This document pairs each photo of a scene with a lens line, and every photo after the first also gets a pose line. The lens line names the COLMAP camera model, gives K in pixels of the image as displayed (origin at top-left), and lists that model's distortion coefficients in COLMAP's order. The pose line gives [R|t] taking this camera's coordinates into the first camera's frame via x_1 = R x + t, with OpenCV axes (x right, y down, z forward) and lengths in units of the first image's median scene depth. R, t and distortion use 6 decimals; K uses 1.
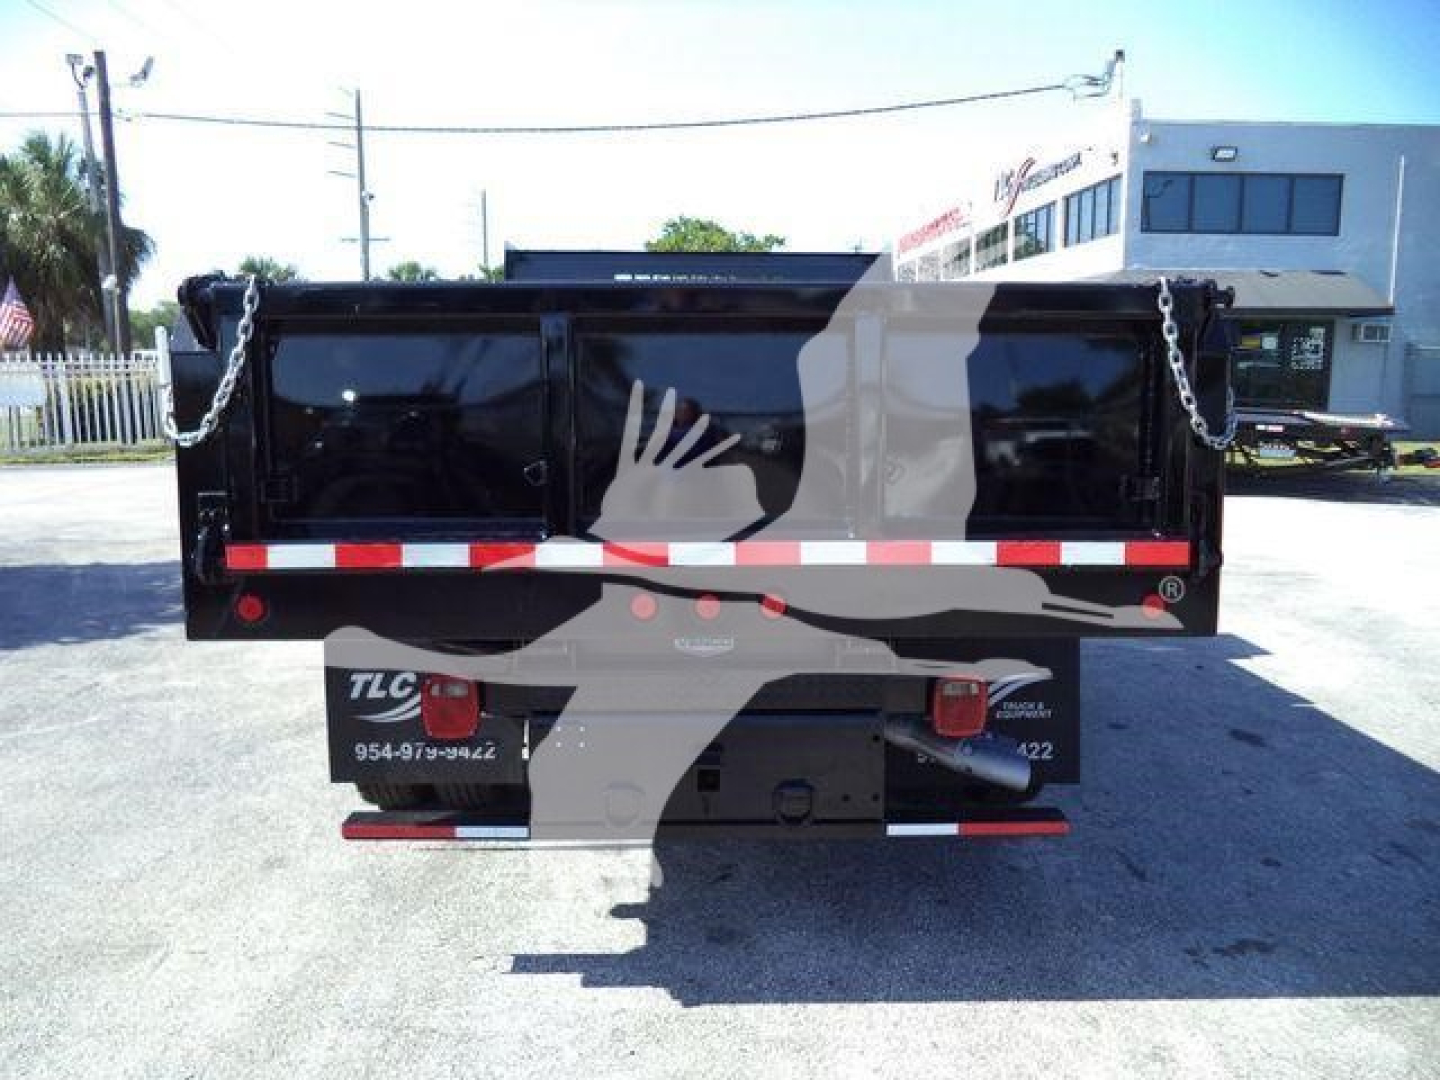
lens RADIAL K [[1175.4, 0, 720.0], [0, 1175.4, 540.0], [0, 0, 1]] dist [-0.024219, -0.011496]
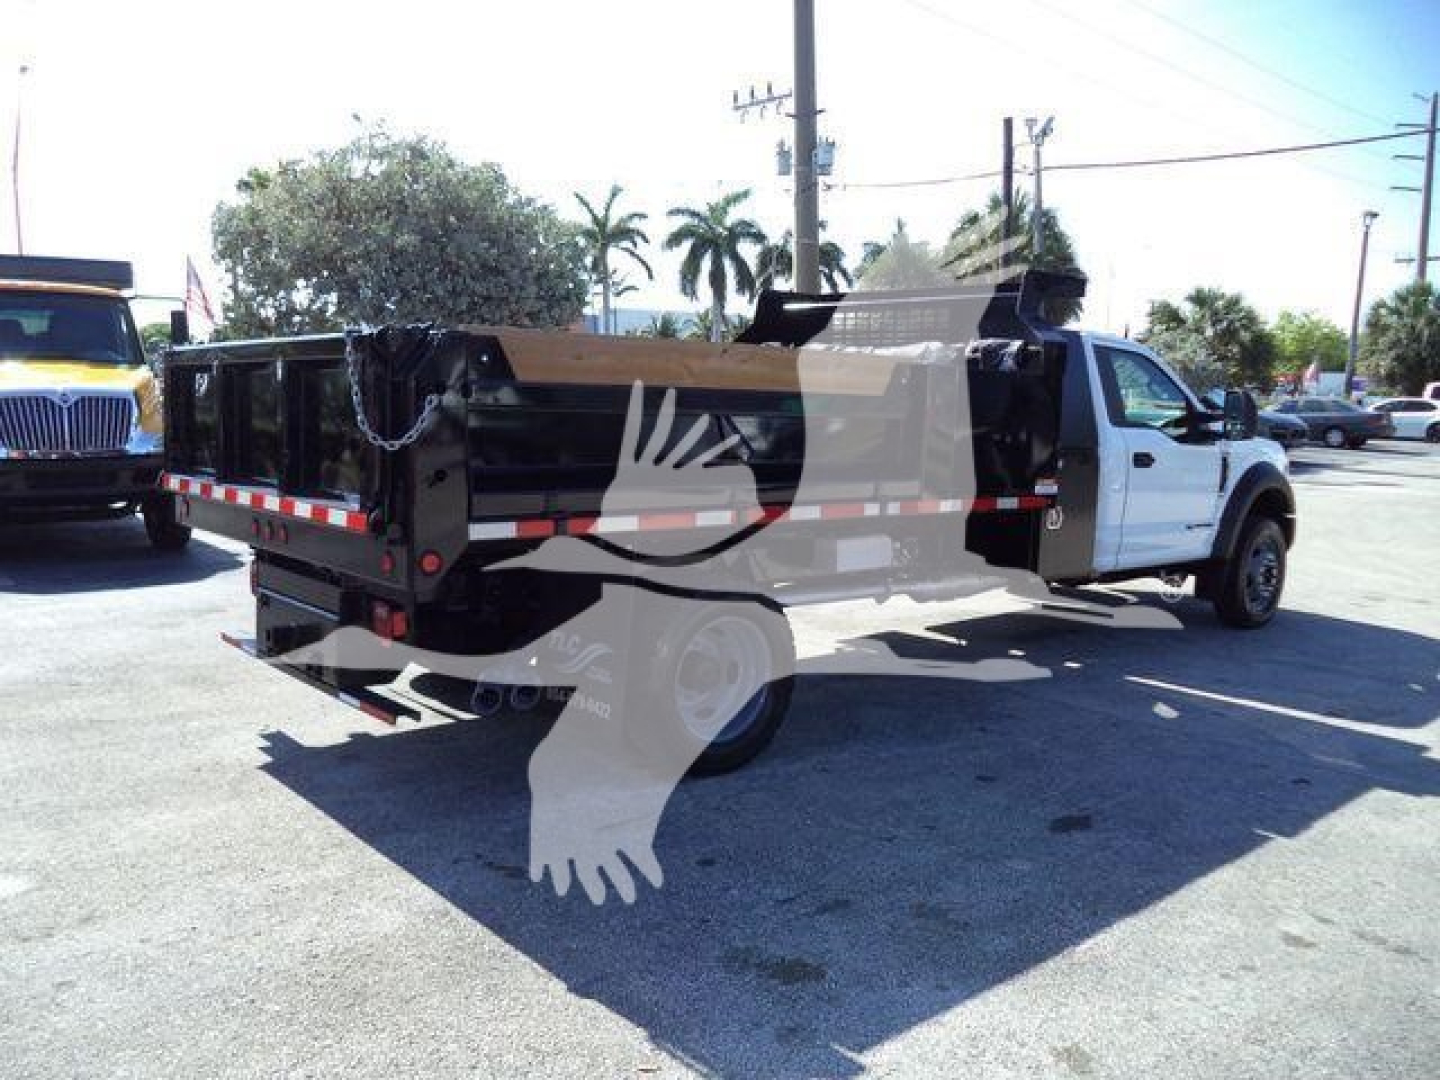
lens RADIAL K [[1174.7, 0, 724.1], [0, 1174.7, 539.3], [0, 0, 1]] dist [-0.010884, -0.007979]
pose [[0.647731, 0.109989, -0.753888, 0.220621], [-0.128234, 0.991146, 0.034427, -0.009290], [0.751000, 0.074375, 0.656100, 0.051265]]
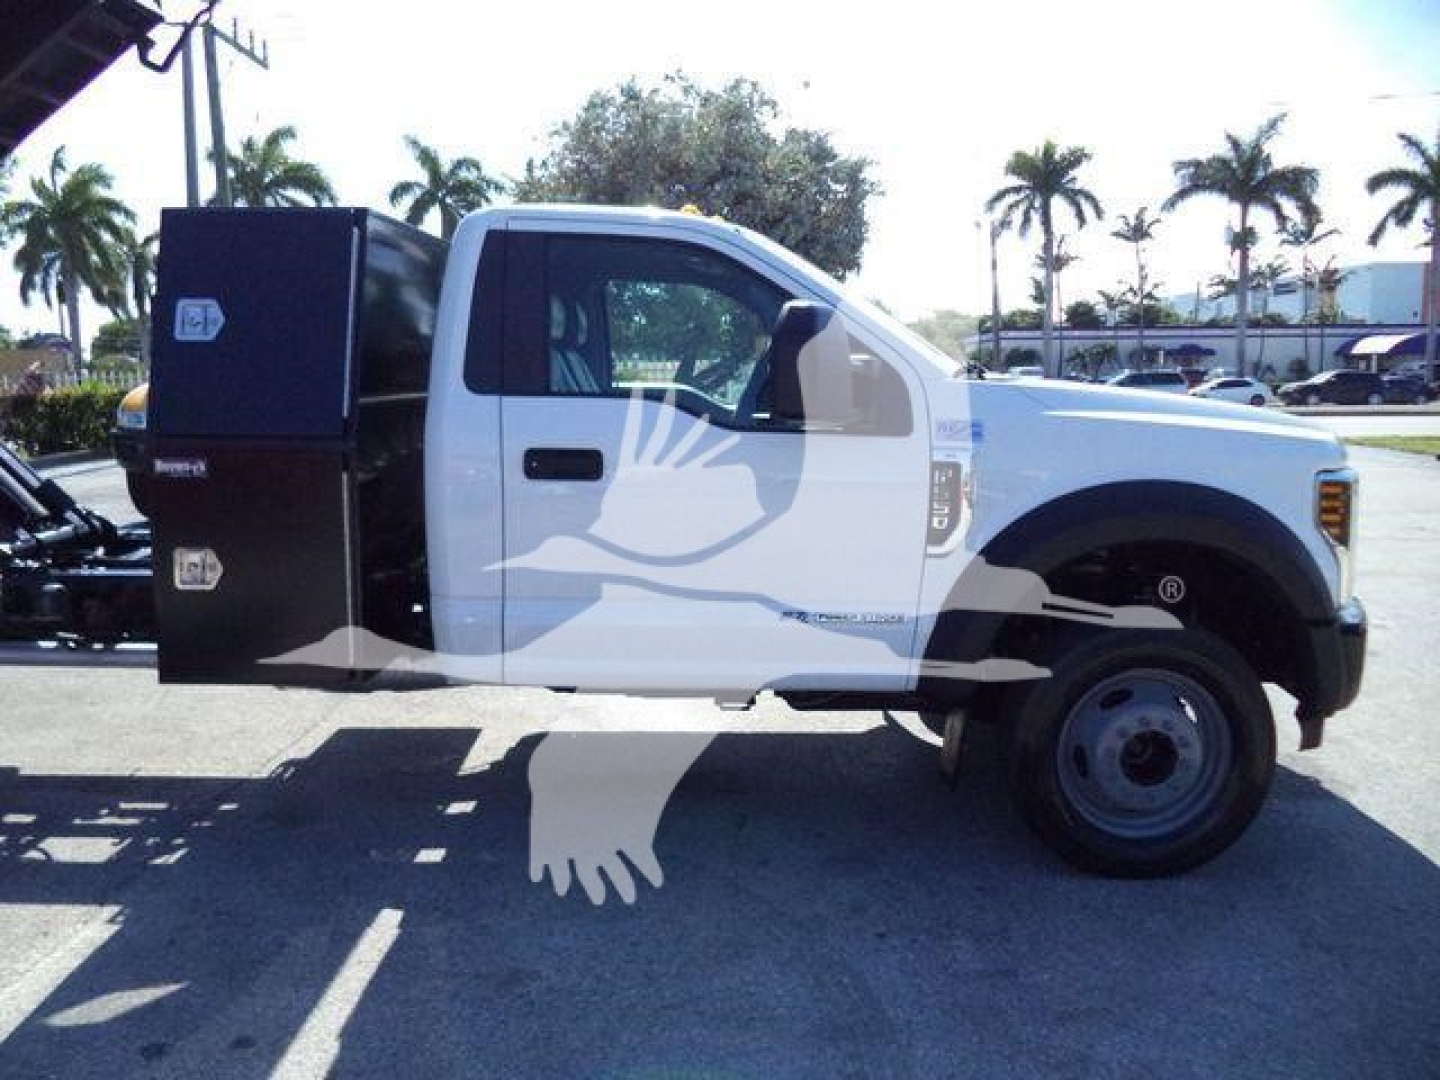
lens RADIAL K [[1175.4, 0, 720.0], [0, 1175.4, 540.0], [0, 0, 1]] dist [-0.024219, -0.011496]
pose [[-0.007725, 0.150160, -0.988632, 0.201252], [-0.144732, 0.978083, 0.149688, -0.054251], [0.989441, 0.144243, 0.014178, 0.386704]]
